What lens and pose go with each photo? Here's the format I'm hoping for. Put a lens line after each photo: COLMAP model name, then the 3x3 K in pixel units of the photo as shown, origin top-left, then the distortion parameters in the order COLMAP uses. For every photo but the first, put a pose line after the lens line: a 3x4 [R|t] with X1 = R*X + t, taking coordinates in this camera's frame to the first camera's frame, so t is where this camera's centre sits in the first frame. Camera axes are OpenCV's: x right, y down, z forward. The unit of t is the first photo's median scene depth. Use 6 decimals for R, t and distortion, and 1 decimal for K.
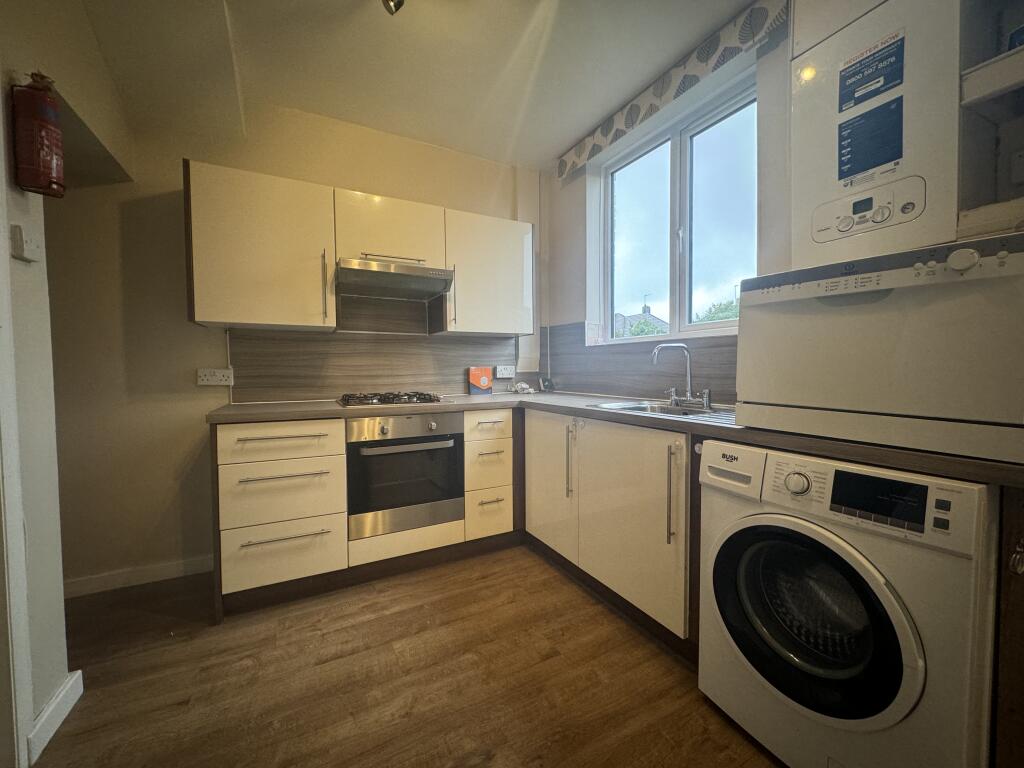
lens RADIAL K [[407.6, 0, 514.2], [0, 407.6, 380.8], [0, 0, 1]] dist [0.002526, 0.000975]
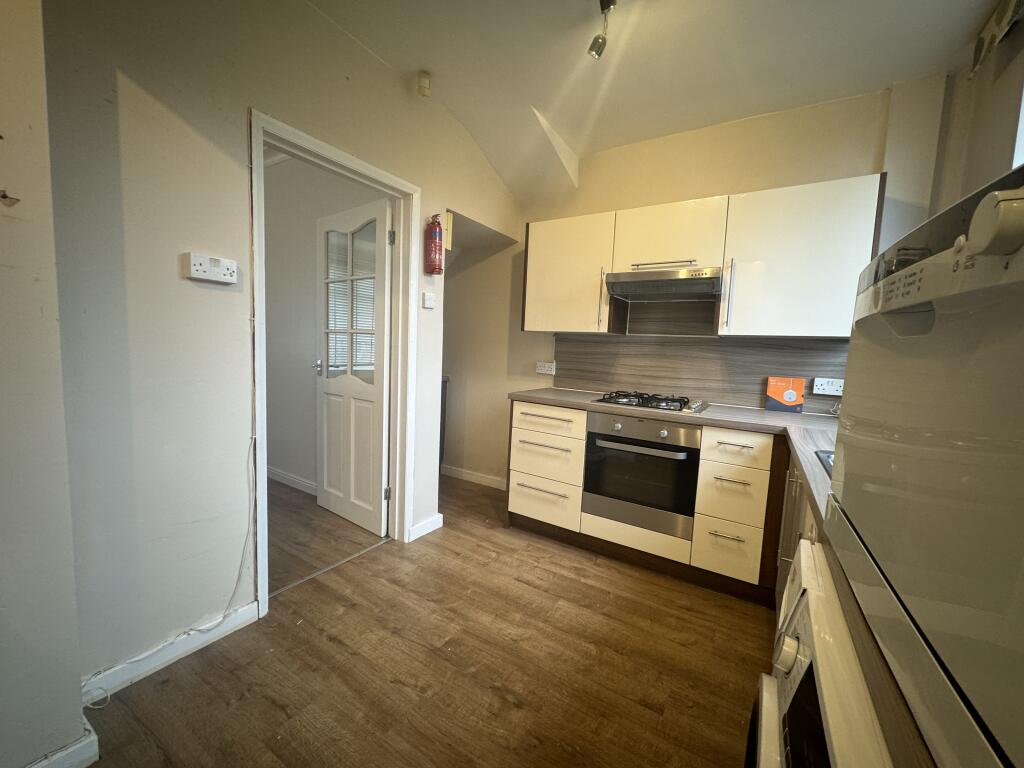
lens RADIAL K [[407.6, 0, 512.5], [0, 407.6, 383.9], [0, 0, 1]] dist [0.002526, 0.000975]
pose [[0.493972, 0.105988, -0.862994, 0.534364], [-0.076208, 0.994000, 0.078456, -0.067644], [0.866132, 0.027012, 0.499085, 0.224375]]
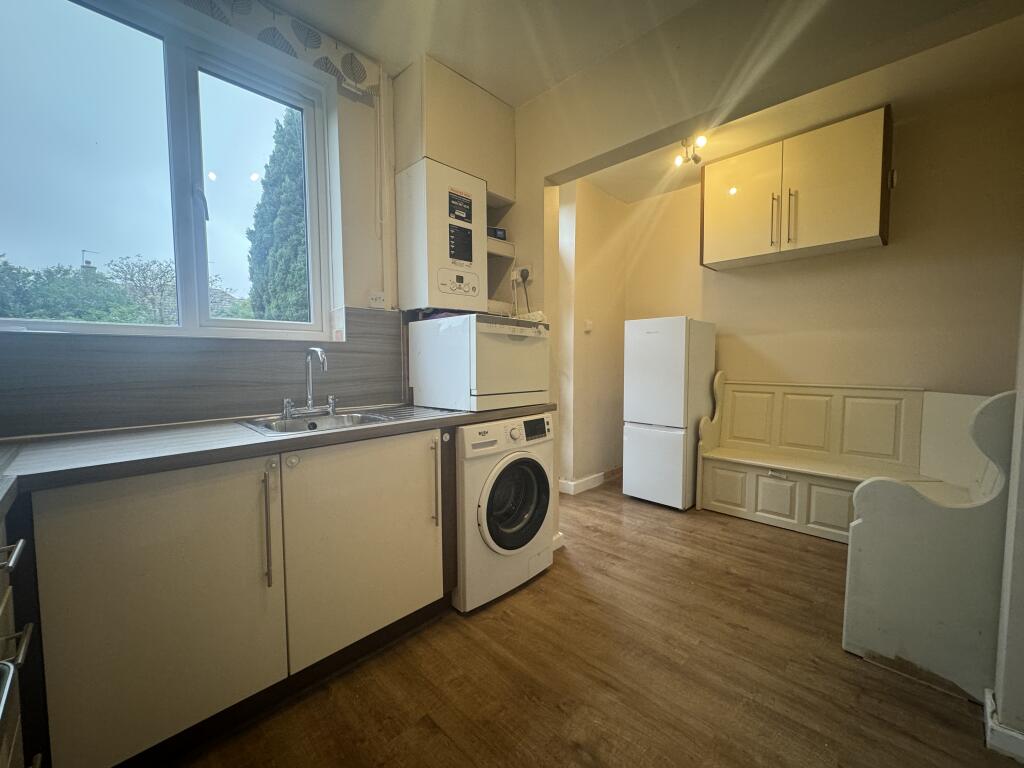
lens RADIAL K [[407.6, 0, 510.4], [0, 407.6, 383.3], [0, 0, 1]] dist [0.002526, 0.000975]
pose [[-0.292577, -0.048335, 0.955020, -0.603197], [0.038724, 0.997304, 0.062338, -0.054070], [-0.955458, 0.055221, -0.289916, 0.877781]]
